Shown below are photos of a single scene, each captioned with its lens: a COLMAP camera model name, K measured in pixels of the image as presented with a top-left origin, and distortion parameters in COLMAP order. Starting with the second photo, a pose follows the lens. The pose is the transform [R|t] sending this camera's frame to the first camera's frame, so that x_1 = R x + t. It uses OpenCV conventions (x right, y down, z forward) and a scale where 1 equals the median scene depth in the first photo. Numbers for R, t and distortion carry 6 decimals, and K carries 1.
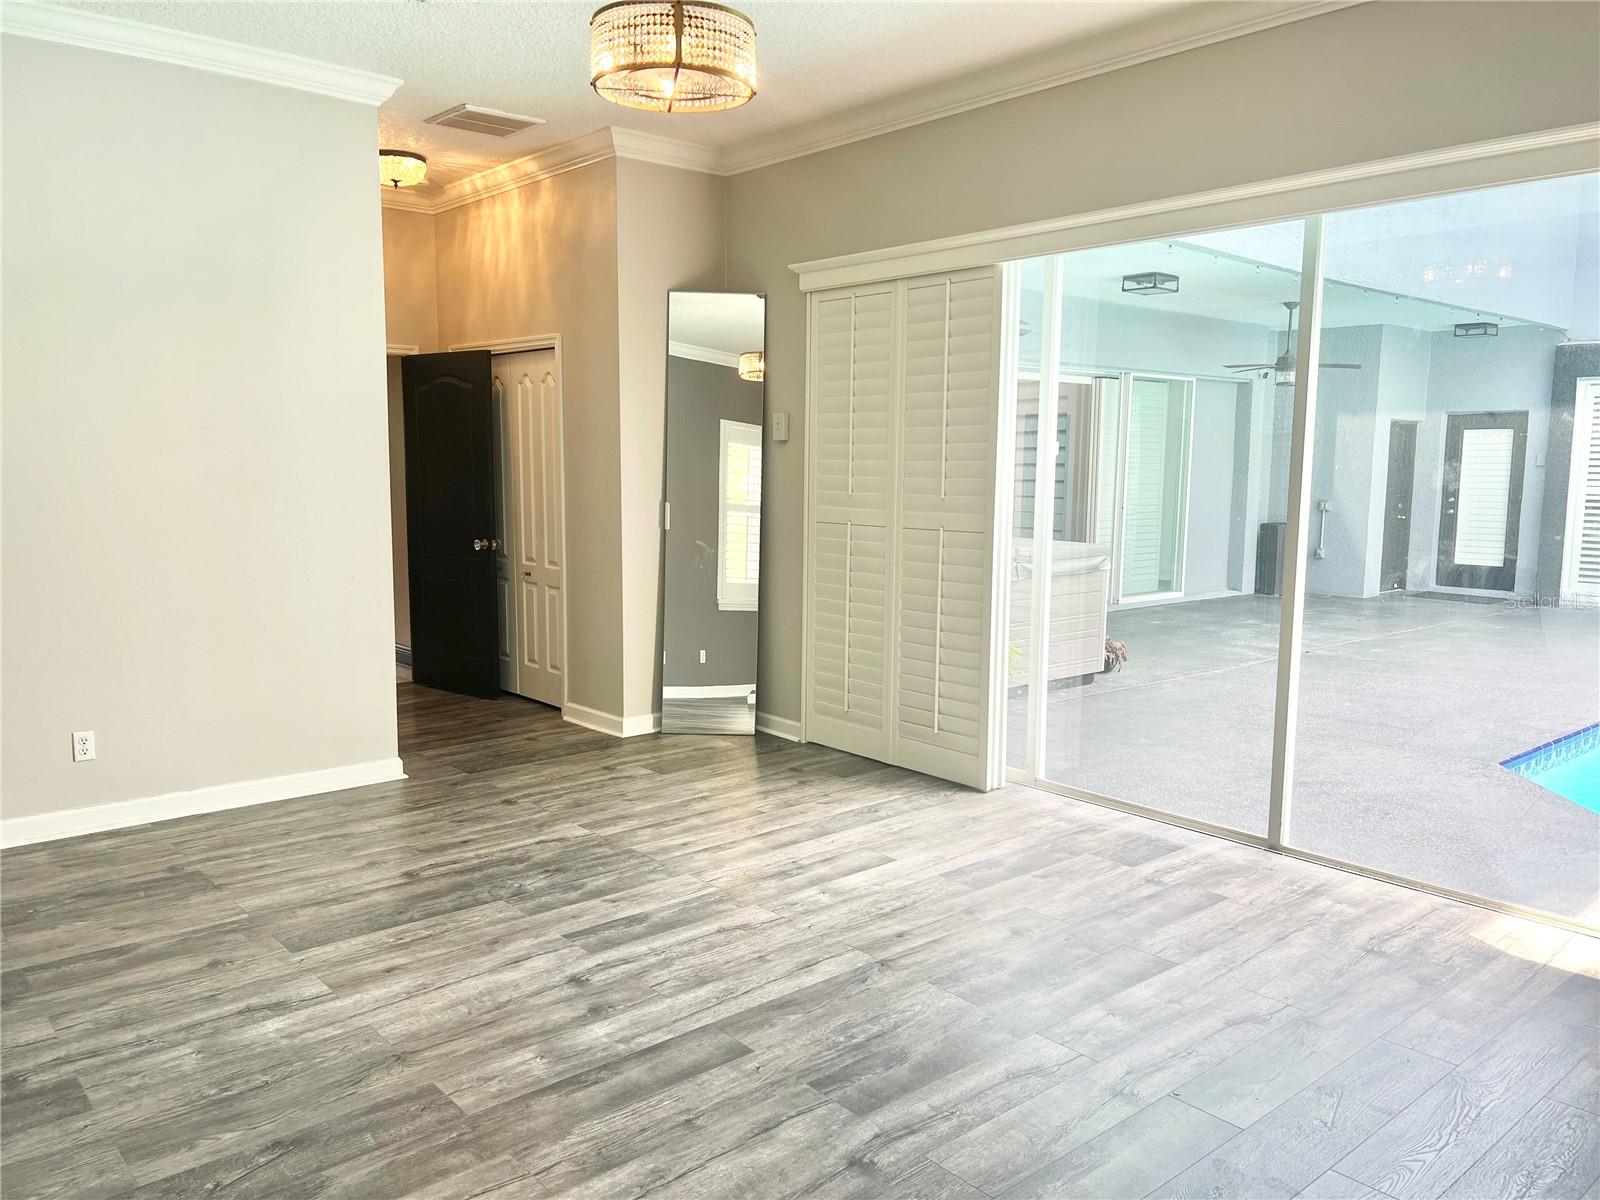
lens RADIAL K [[1214.8, 0, 800.0], [0, 1214.8, 600.0], [0, 0, 1]] dist [0.061622, -0.082179]
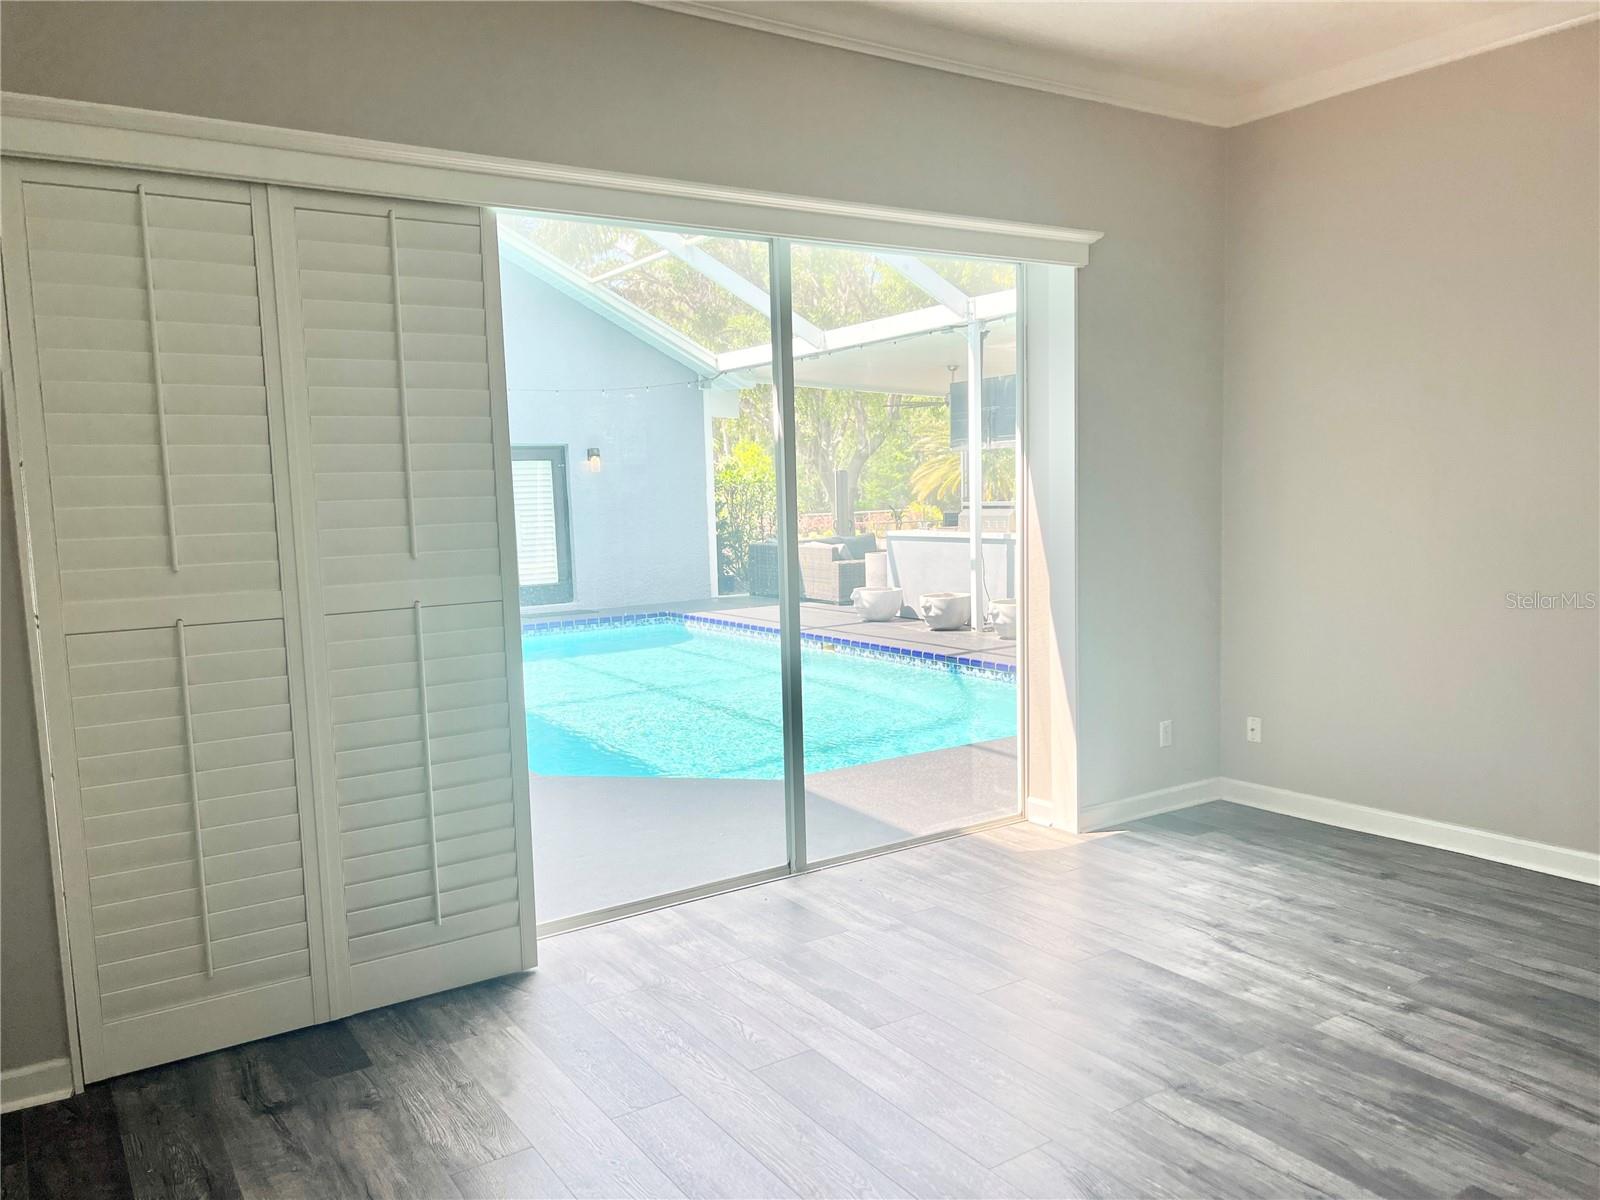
lens RADIAL K [[1214.8, 0, 800.0], [0, 1214.8, 600.0], [0, 0, 1]] dist [0.061622, -0.082179]
pose [[0.127199, -0.112672, 0.985457, -0.504048], [0.149233, 0.984392, 0.093288, -0.094485], [-0.980587, 0.135196, 0.142028, 0.743258]]
